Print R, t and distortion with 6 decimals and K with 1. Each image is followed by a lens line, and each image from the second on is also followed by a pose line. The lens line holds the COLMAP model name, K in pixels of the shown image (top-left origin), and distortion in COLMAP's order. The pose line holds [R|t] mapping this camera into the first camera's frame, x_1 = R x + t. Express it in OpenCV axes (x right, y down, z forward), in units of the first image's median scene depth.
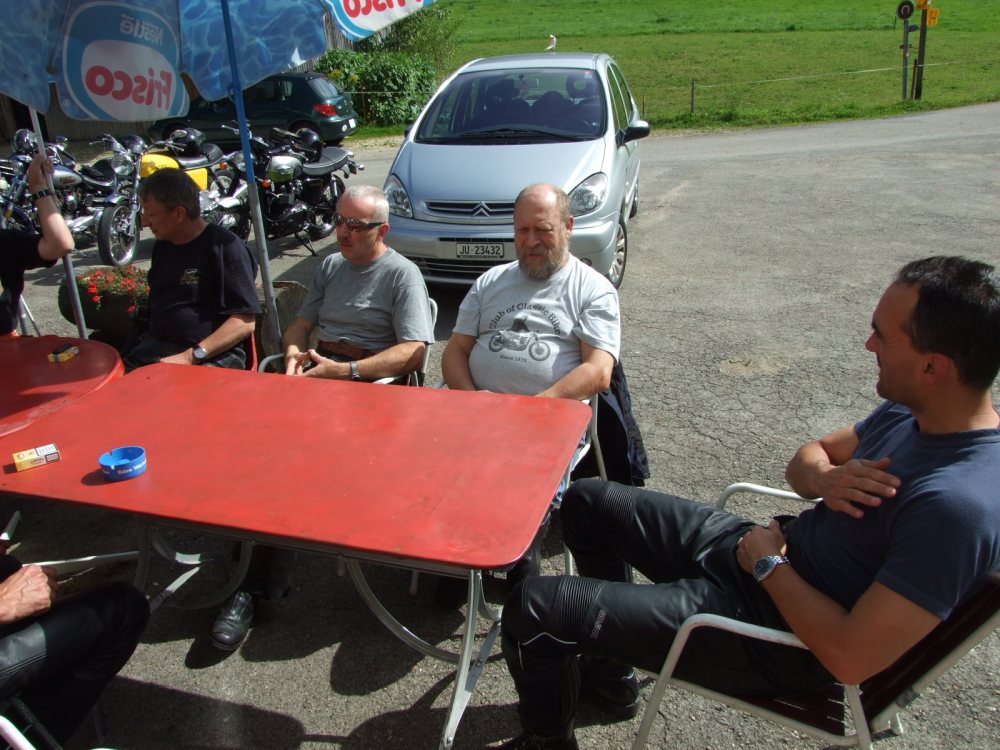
lens RADIAL K [[792.7, 0, 505.6], [0, 792.7, 357.8], [0, 0, 1]] dist [-0.031804, 0.012867]
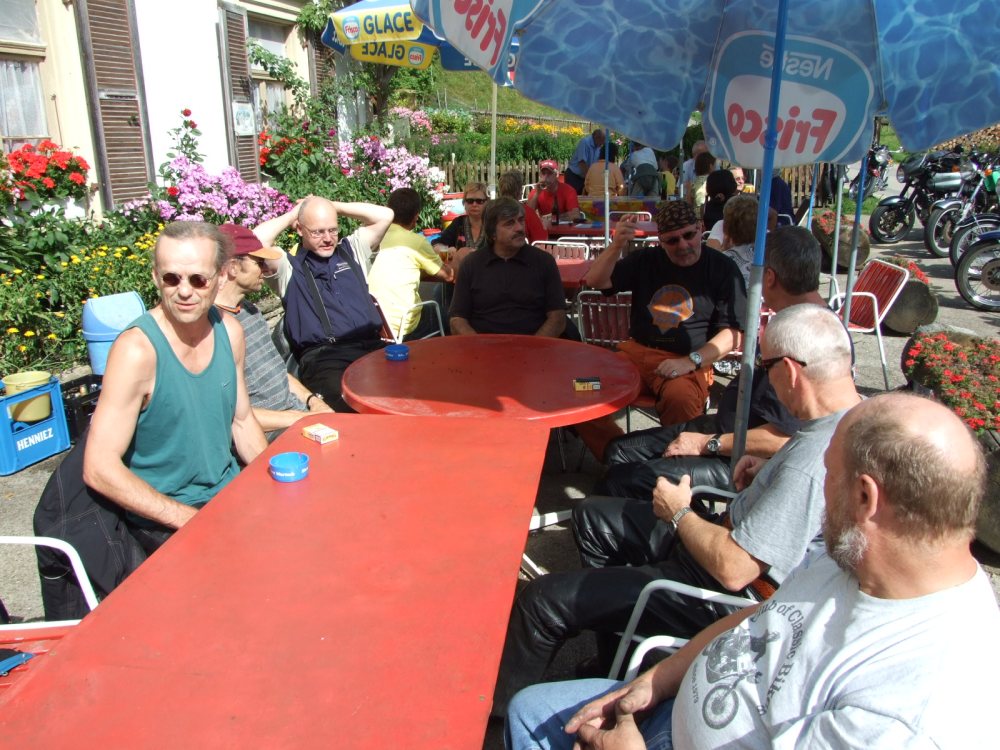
lens RADIAL K [[792.7, 0, 511.4], [0, 792.7, 356.3], [0, 0, 1]] dist [-0.031804, 0.012867]
pose [[0.162268, 0.314334, -0.935341, 0.319794], [-0.330871, 0.910359, 0.248537, -0.221771], [0.929620, 0.269148, 0.251726, 0.546826]]
